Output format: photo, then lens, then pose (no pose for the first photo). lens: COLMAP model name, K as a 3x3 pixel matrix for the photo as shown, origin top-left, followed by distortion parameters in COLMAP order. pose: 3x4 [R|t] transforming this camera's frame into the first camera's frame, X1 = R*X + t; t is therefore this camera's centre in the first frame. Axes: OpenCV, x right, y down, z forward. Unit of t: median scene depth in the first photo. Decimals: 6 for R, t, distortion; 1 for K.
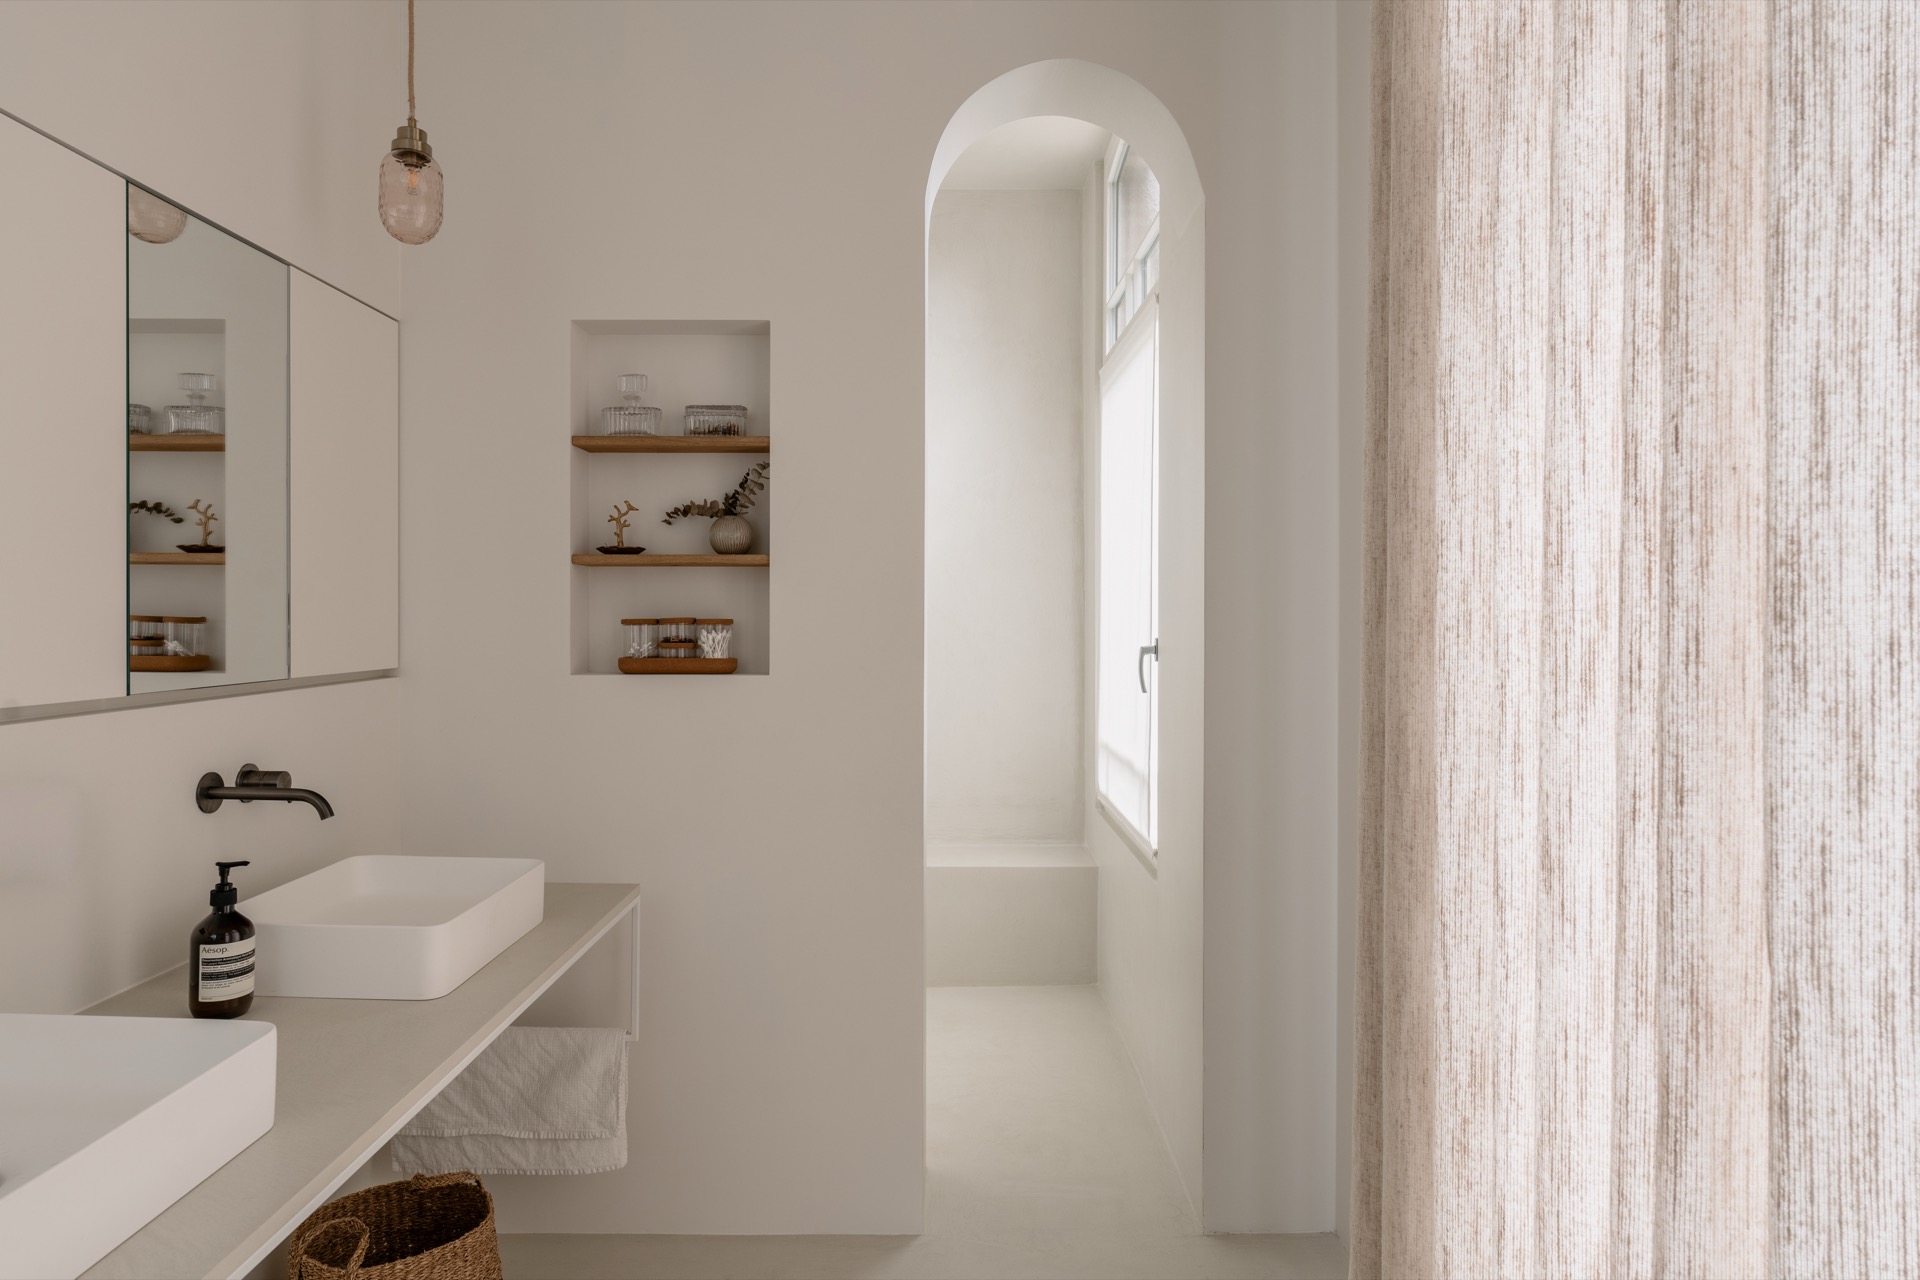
lens RADIAL K [[1224.8, 0, 959.5], [0, 1224.8, 625.5], [0, 0, 1]] dist [0.019323, 0.000774]
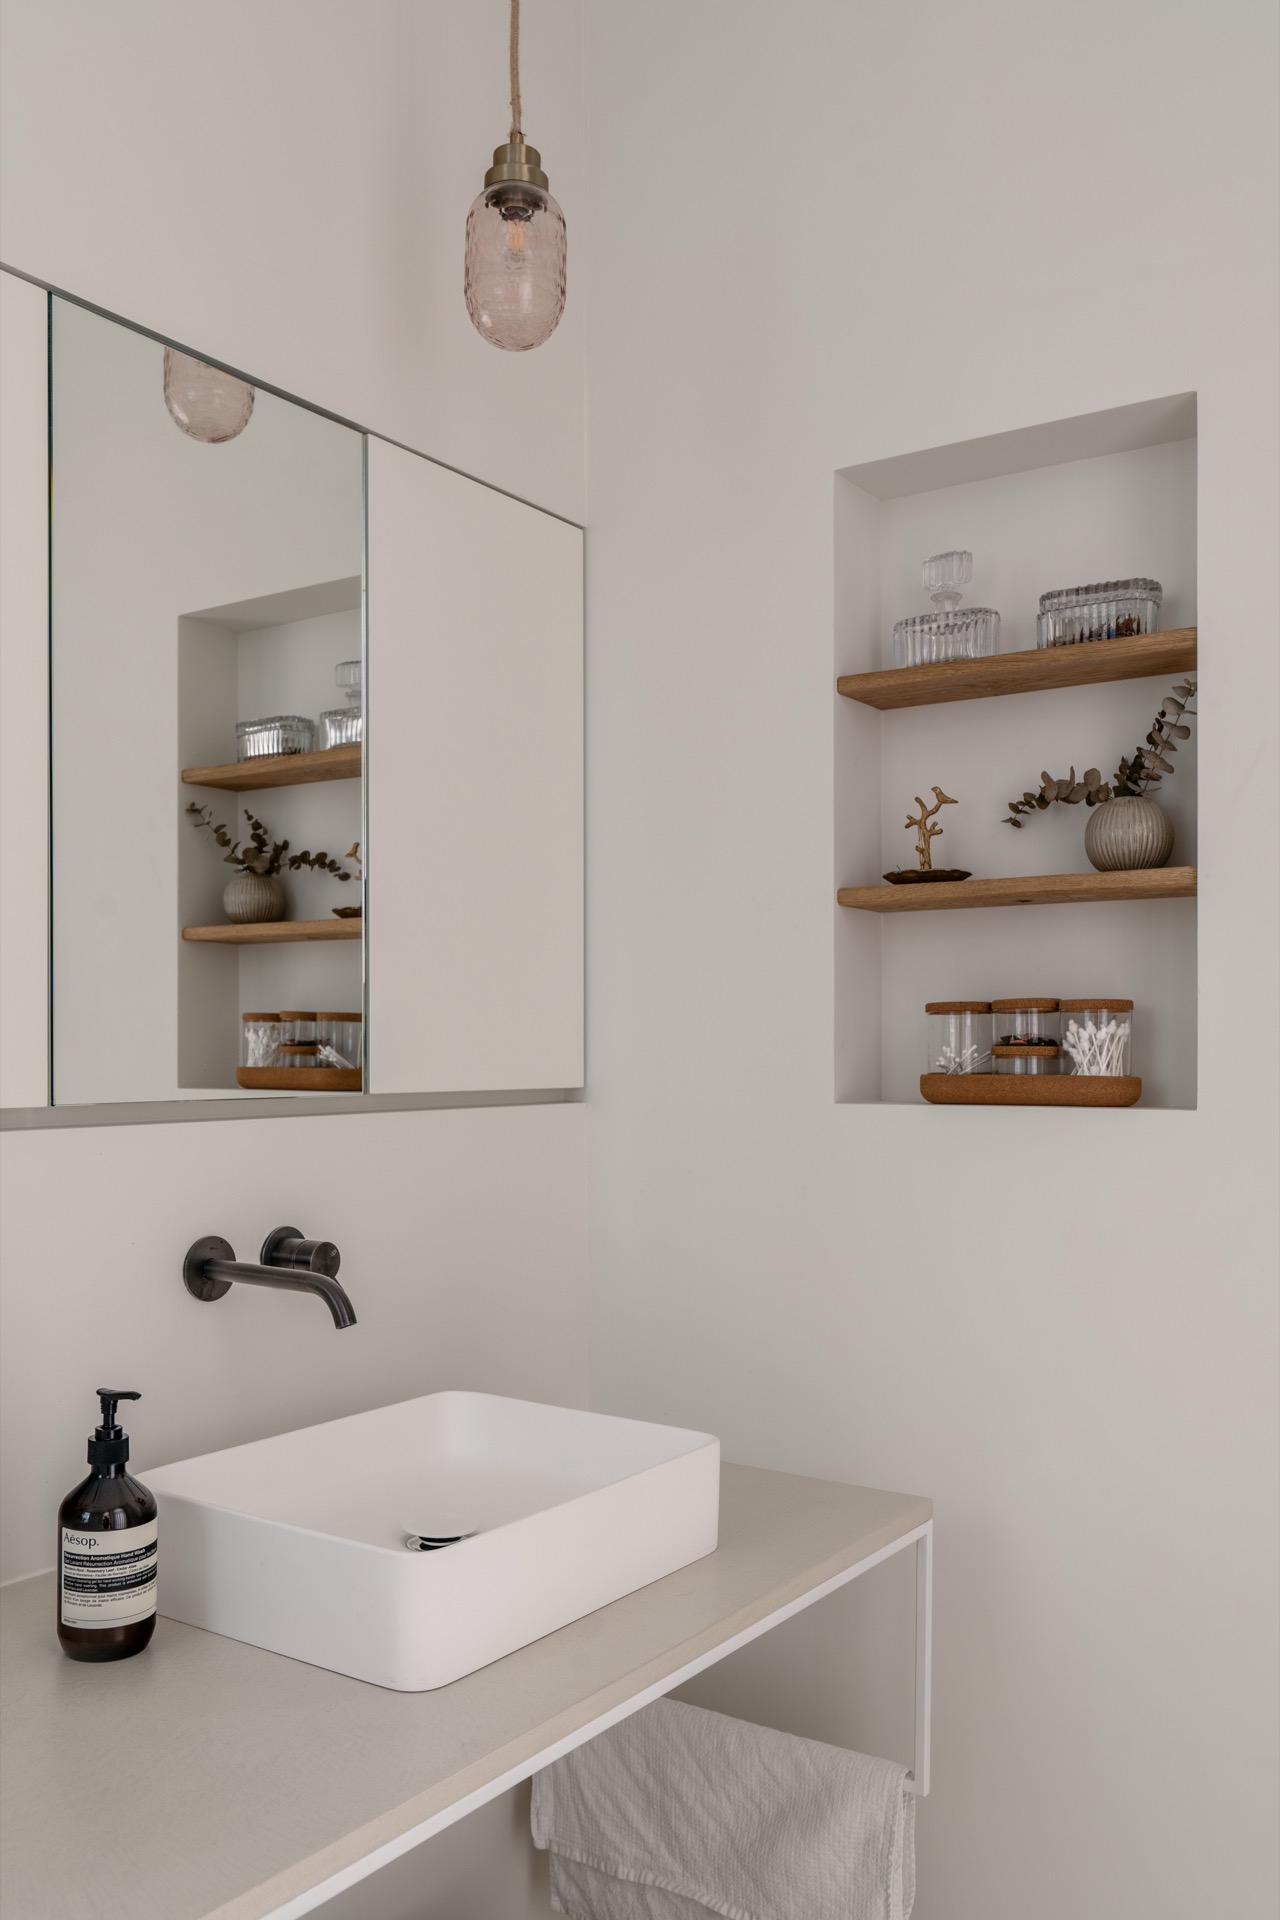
lens RADIAL K [[1680.9, 0, 620.8], [0, 1680.9, 1063.0], [0, 0, 1]] dist [-0.001157, 0.002655]
pose [[0.826792, -0.000898, -0.562507, 0.034614], [-0.002564, 0.999982, -0.005365, 0.026391], [0.562502, 0.005878, 0.826775, 0.311958]]
